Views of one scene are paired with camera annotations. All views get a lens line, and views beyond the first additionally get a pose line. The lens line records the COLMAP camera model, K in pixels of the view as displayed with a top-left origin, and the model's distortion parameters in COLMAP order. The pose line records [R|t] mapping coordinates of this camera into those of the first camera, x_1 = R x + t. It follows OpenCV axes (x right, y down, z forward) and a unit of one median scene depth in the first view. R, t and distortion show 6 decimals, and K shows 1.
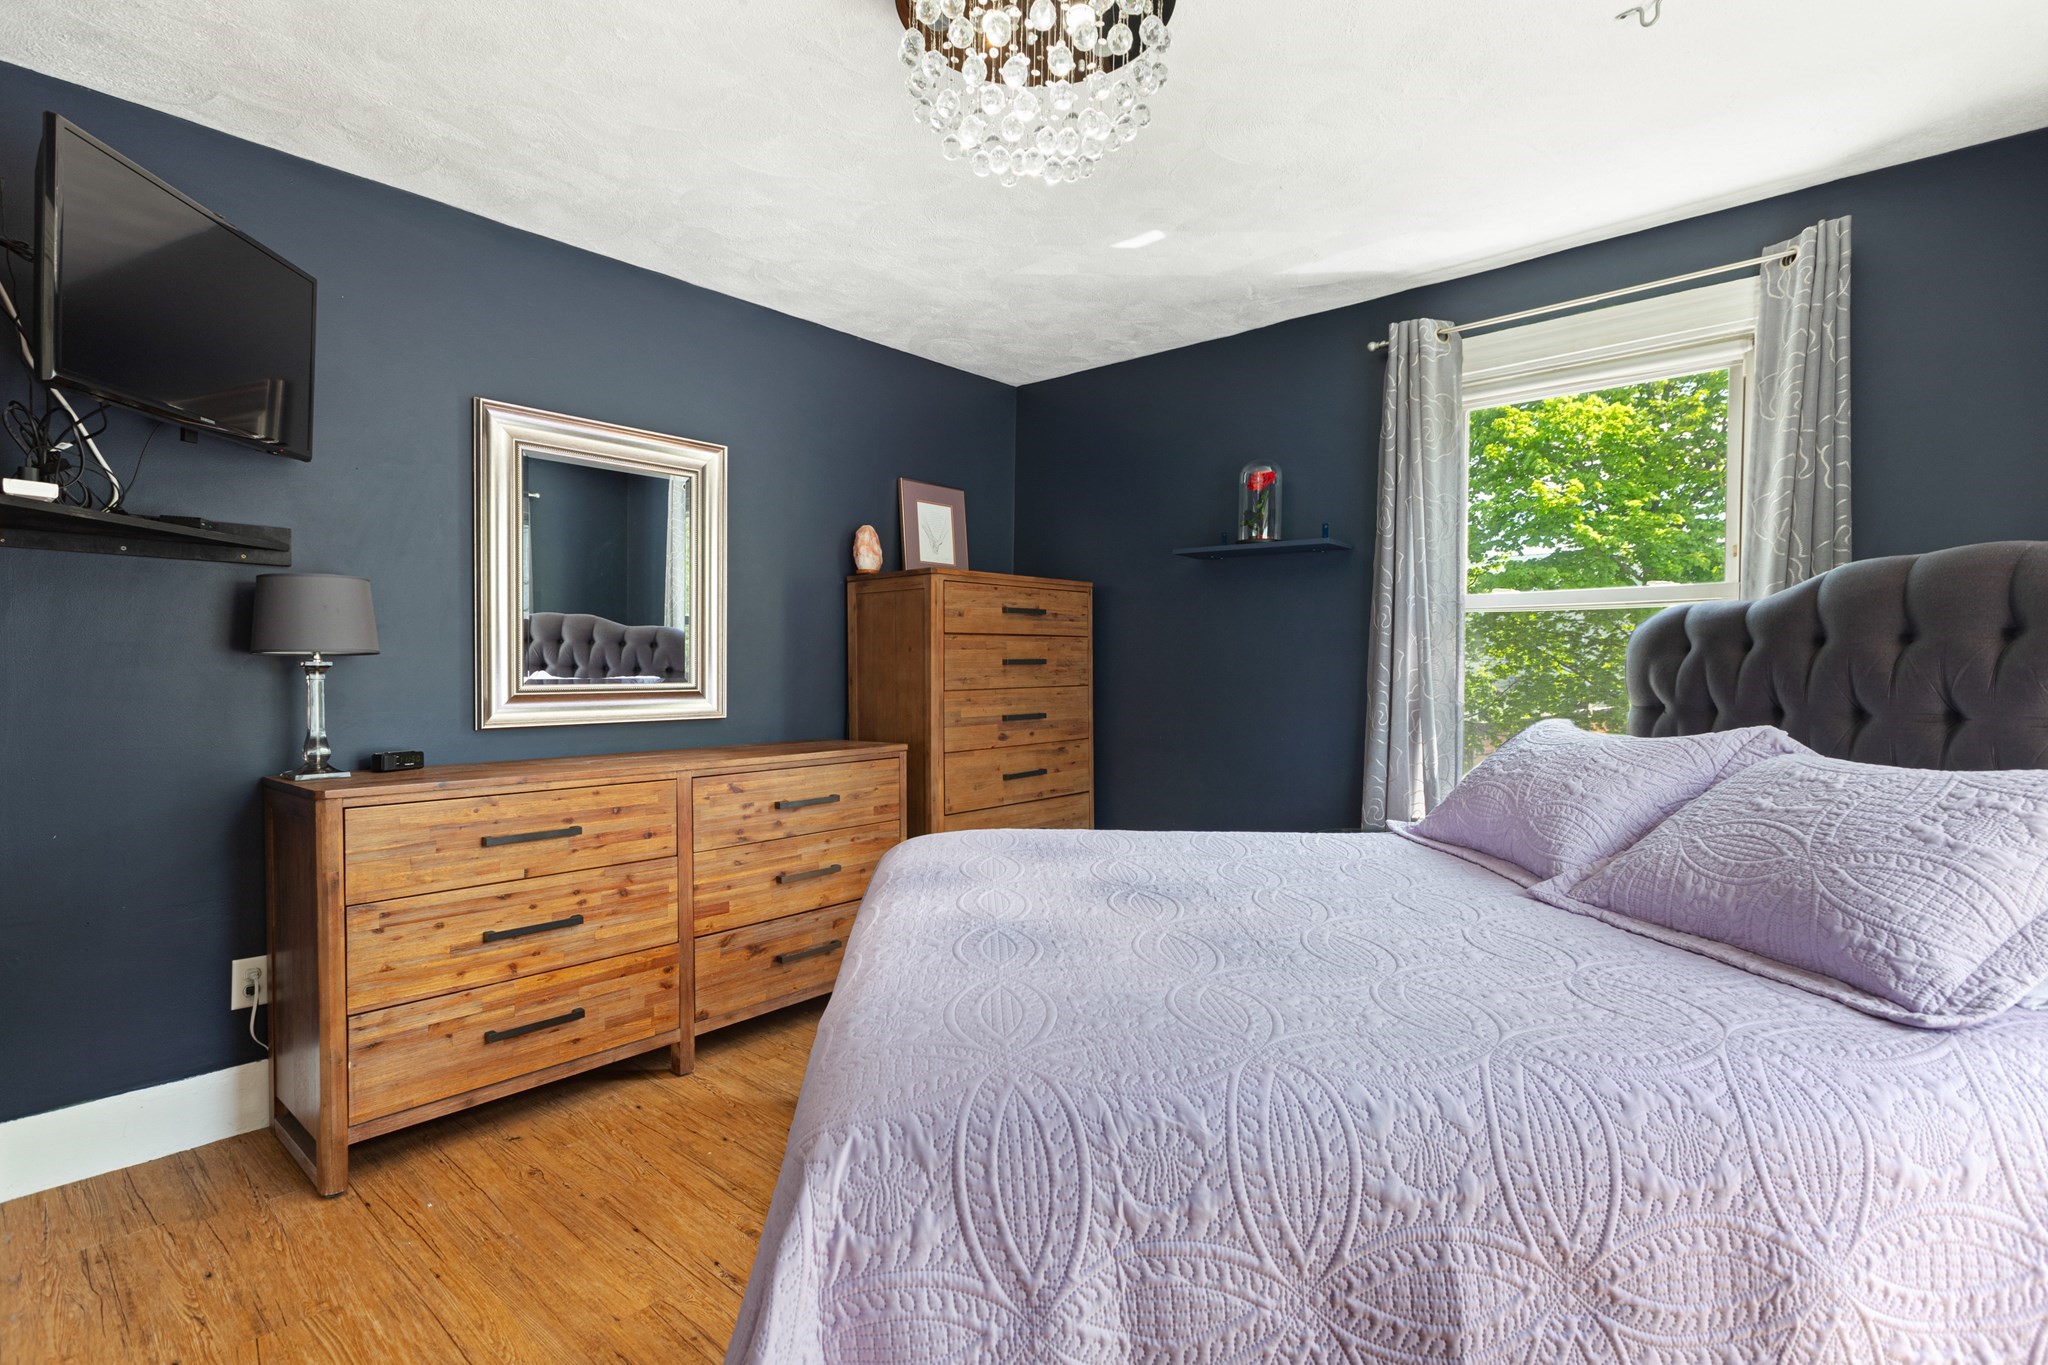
lens RADIAL K [[943.0, 0, 1007.9], [0, 943.0, 682.0], [0, 0, 1]] dist [0.004534, 0.000016]
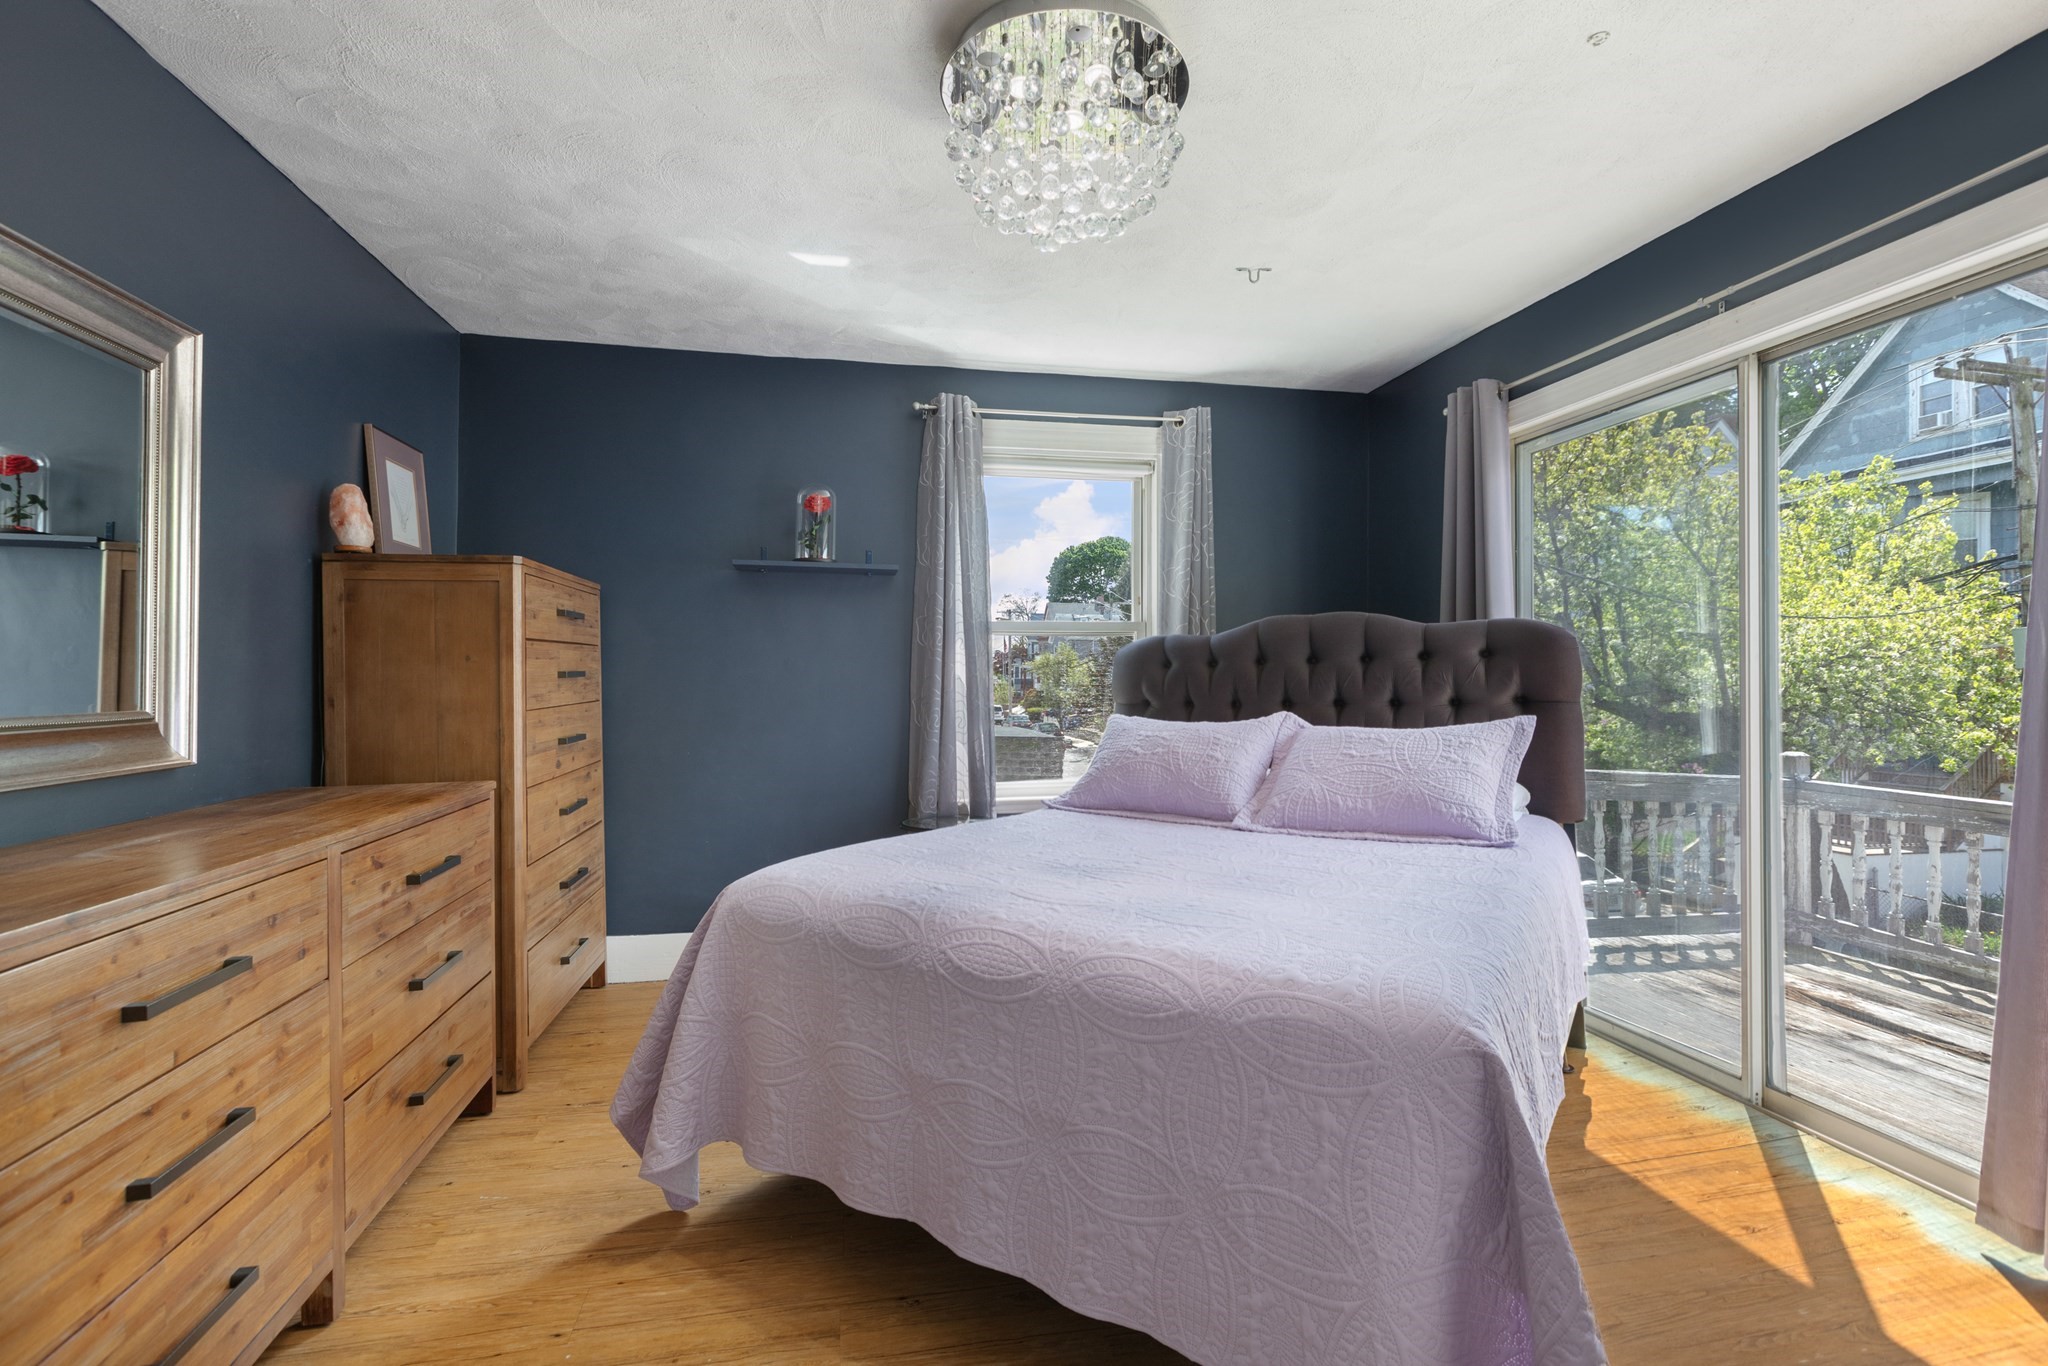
lens RADIAL K [[943.0, 0, 1008.0], [0, 943.0, 674.3], [0, 0, 1]] dist [0.004534, 0.000016]
pose [[0.612244, -0.002403, 0.790665, -0.516108], [0.017642, 0.999788, -0.010623, -0.006652], [-0.790472, 0.020453, 0.612156, 0.211978]]
